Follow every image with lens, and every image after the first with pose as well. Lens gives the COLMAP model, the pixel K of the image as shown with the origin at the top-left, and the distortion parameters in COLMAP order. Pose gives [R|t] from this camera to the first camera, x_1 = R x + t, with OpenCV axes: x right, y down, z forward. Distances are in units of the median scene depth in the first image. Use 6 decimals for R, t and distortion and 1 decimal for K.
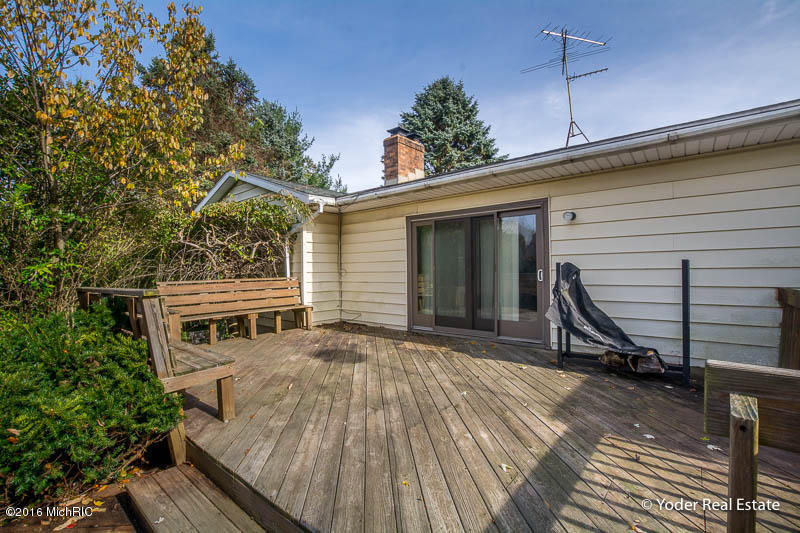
lens RADIAL K [[358.8, 0, 400.0], [0, 358.8, 266.5], [0, 0, 1]] dist [-0.004183, -0.000639]
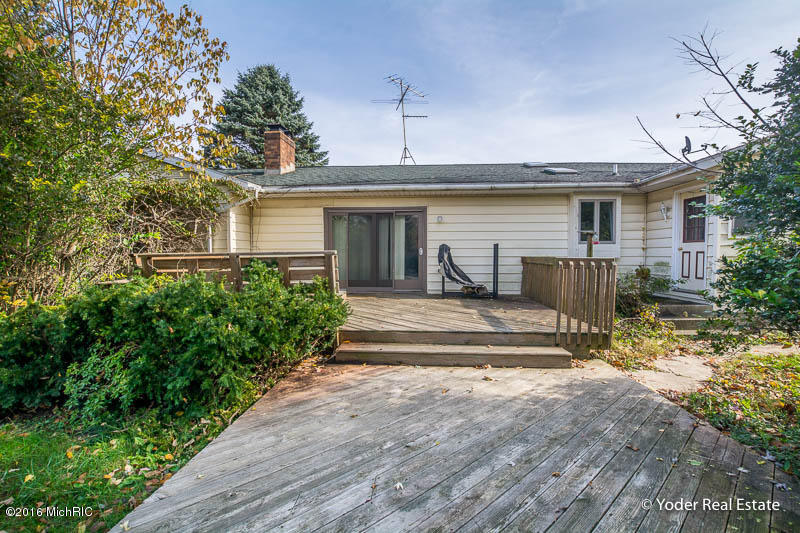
lens RADIAL K [[358.8, 0, 400.0], [0, 358.8, 266.5], [0, 0, 1]] dist [-0.004183, -0.000639]
pose [[0.826231, -0.007489, 0.563282, -0.491003], [-0.015792, 0.999211, 0.036449, 0.026050], [-0.563110, -0.039011, 0.825460, -0.264608]]
